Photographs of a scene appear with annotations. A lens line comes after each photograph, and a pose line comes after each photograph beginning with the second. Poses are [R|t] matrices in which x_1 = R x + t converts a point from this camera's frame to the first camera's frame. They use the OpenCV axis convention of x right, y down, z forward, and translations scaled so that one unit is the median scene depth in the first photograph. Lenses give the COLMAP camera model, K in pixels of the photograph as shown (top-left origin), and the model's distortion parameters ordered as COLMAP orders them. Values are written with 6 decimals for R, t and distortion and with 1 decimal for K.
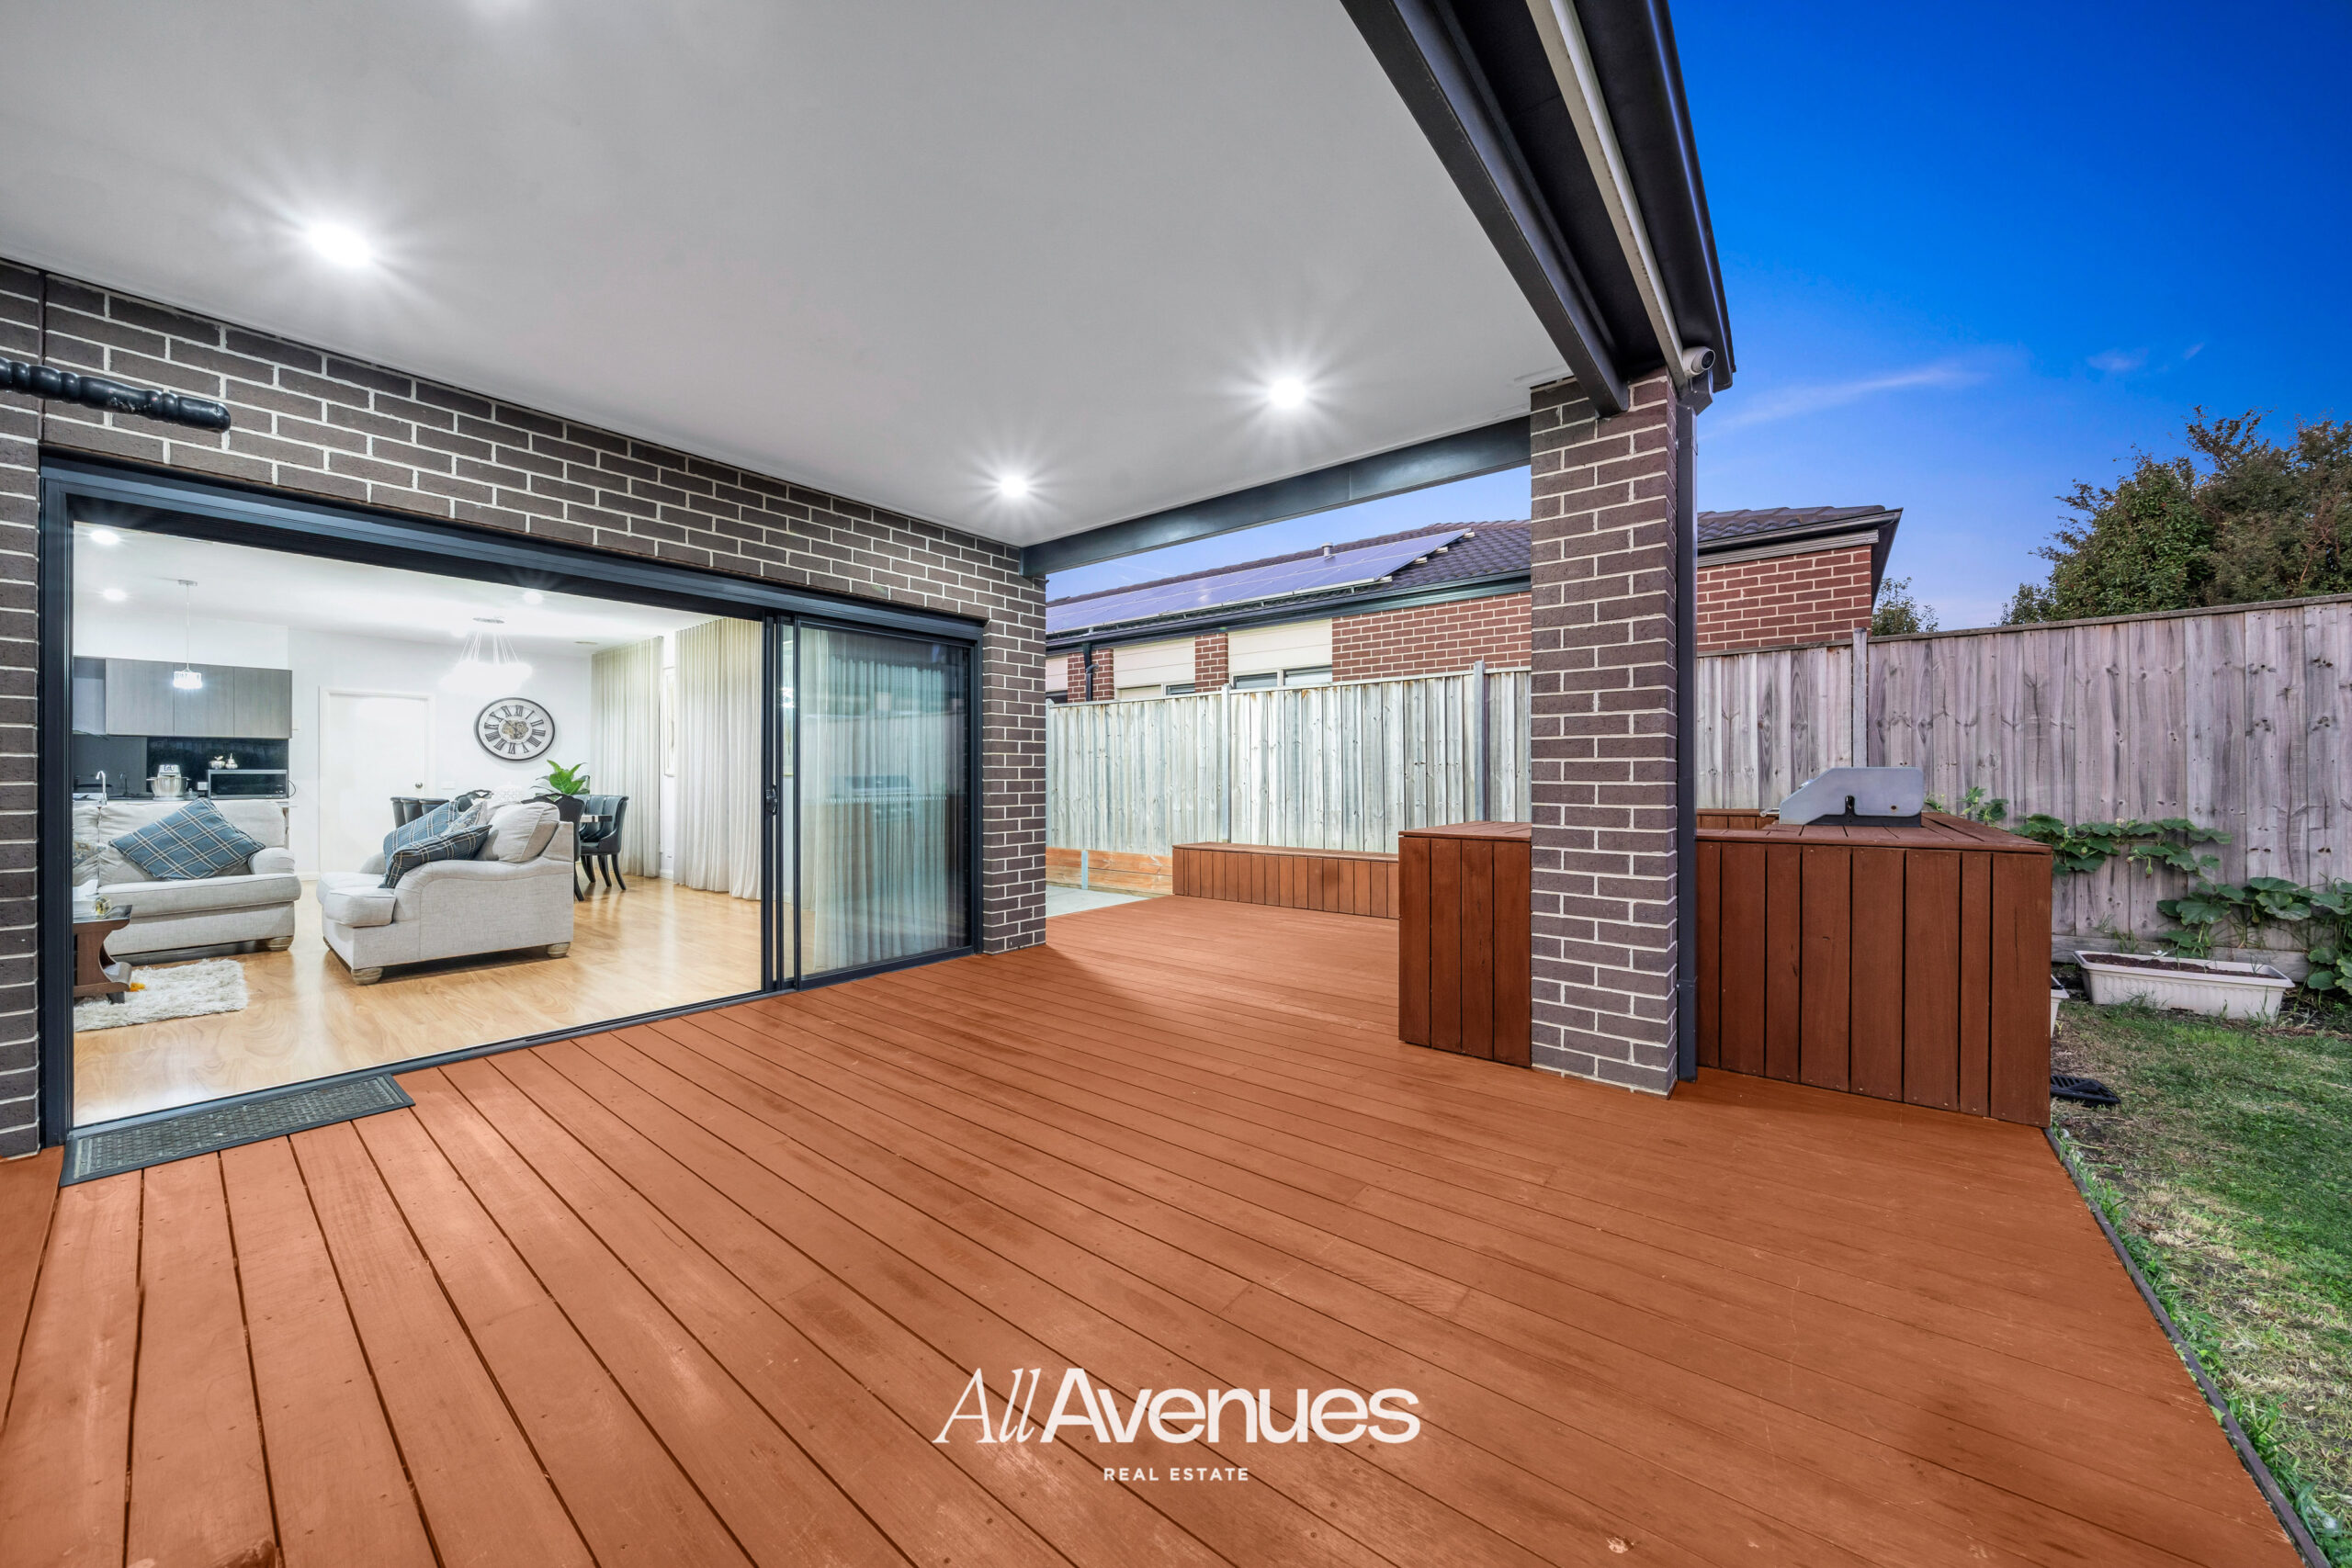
lens RADIAL K [[814.1, 0, 1184.6], [0, 814.1, 779.4], [0, 0, 1]] dist [-0.011695, 0.000063]
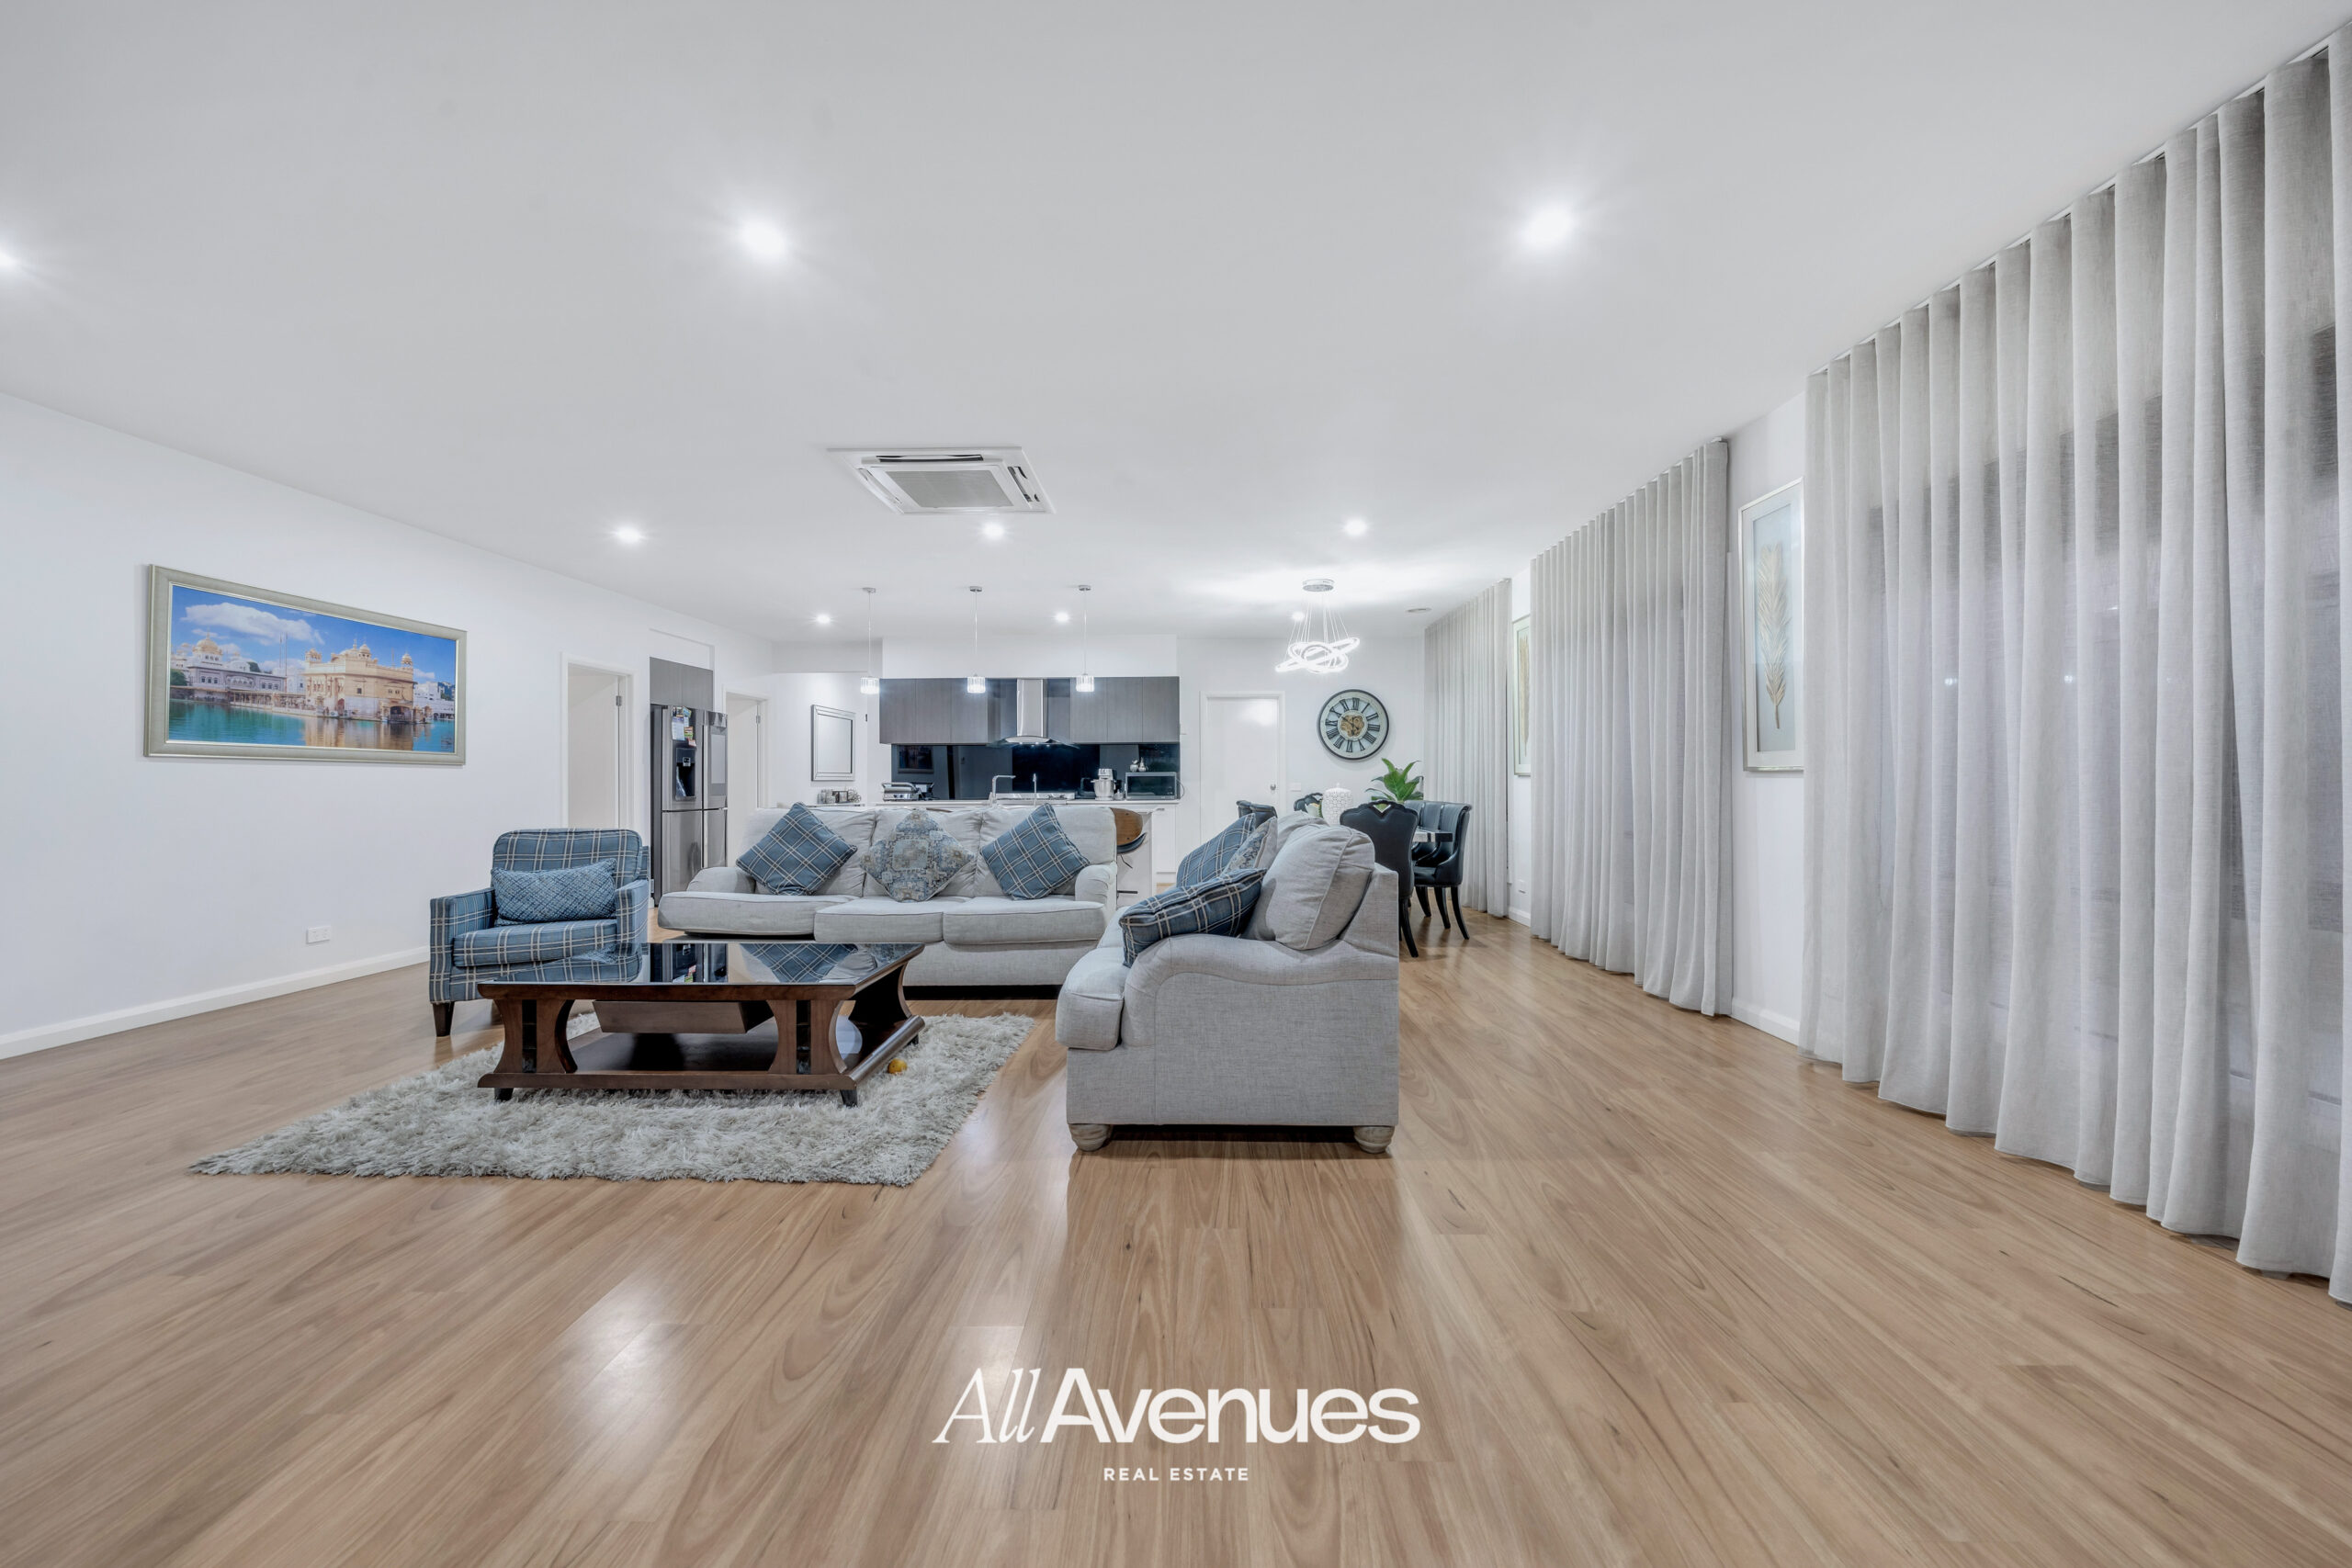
lens RADIAL K [[814.1, 0, 1184.6], [0, 814.1, 779.4], [0, 0, 1]] dist [-0.011695, 0.000063]
pose [[0.607352, -0.002270, -0.794430, -0.342218], [0.001392, 0.999997, -0.001792, -0.000569], [0.794432, -0.000018, 0.607353, 0.462055]]
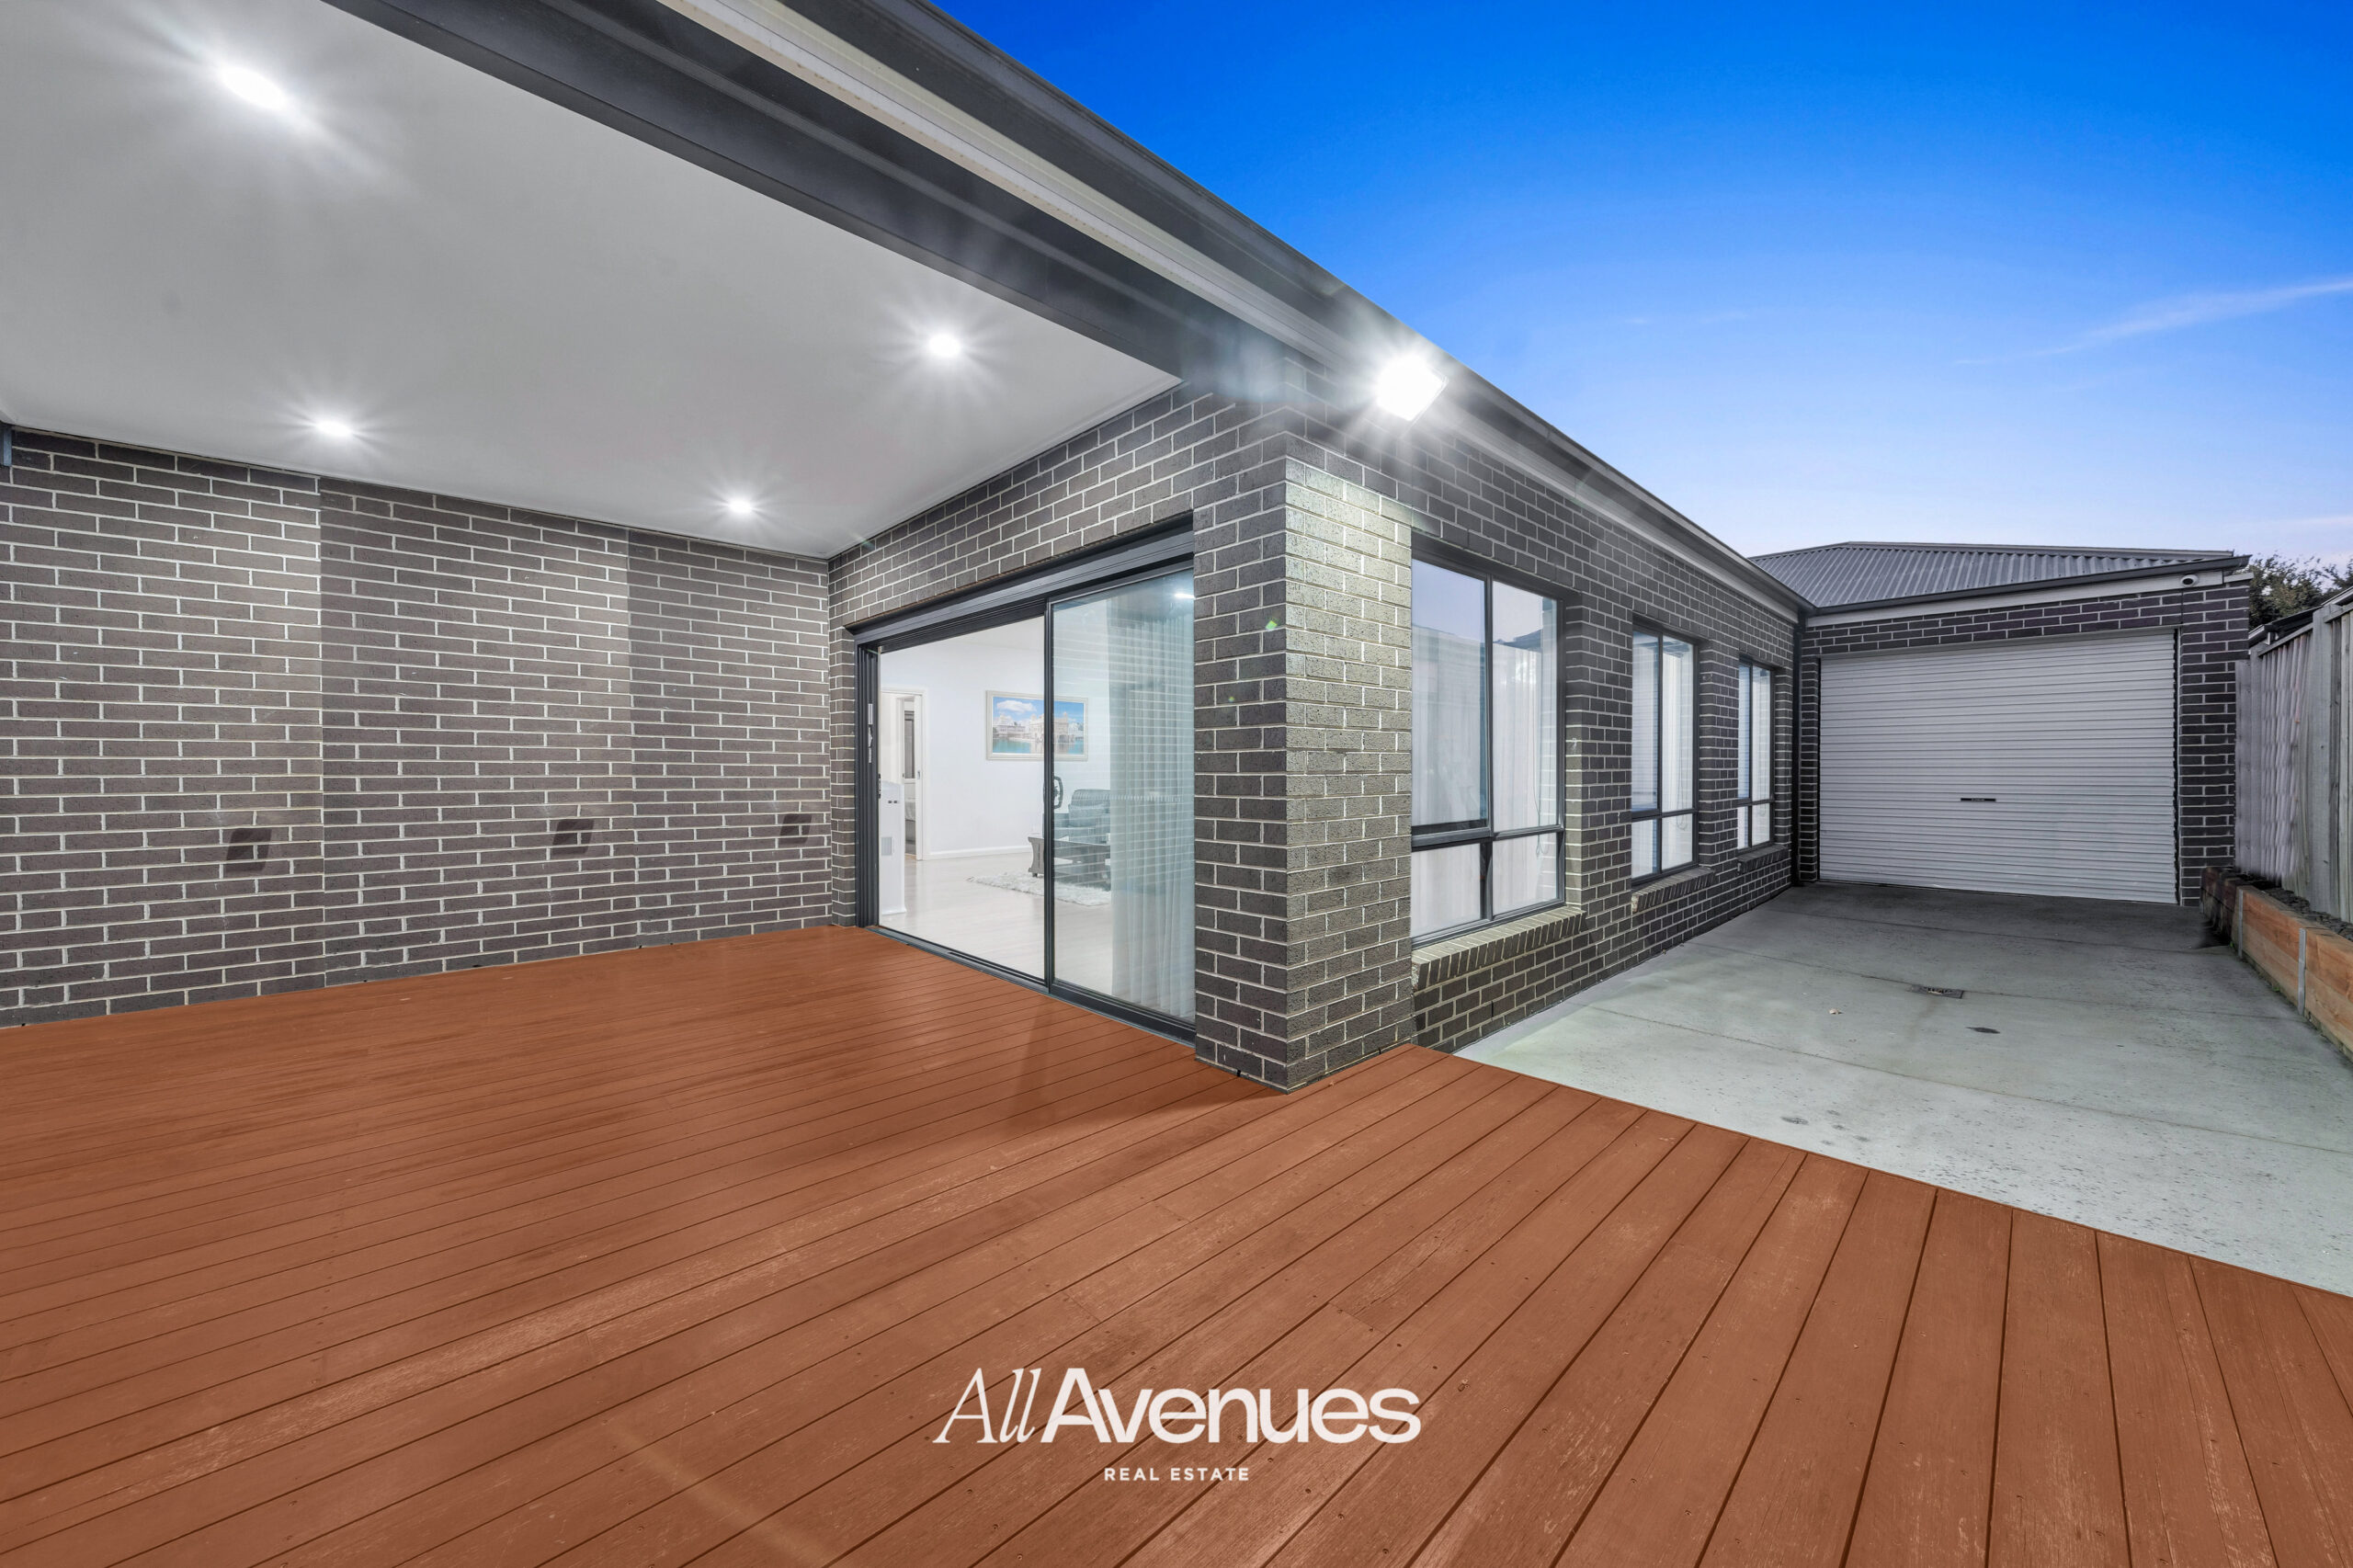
lens RADIAL K [[814.5, 0, 1185.1], [0, 814.5, 779.4], [0, 0, 1]] dist [-0.011695, 0.000063]
pose [[-0.146142, 0.016432, -0.989127, 0.283333], [0.001776, 0.999865, 0.016348, -0.003913], [0.989262, 0.000633, -0.146151, 0.834219]]
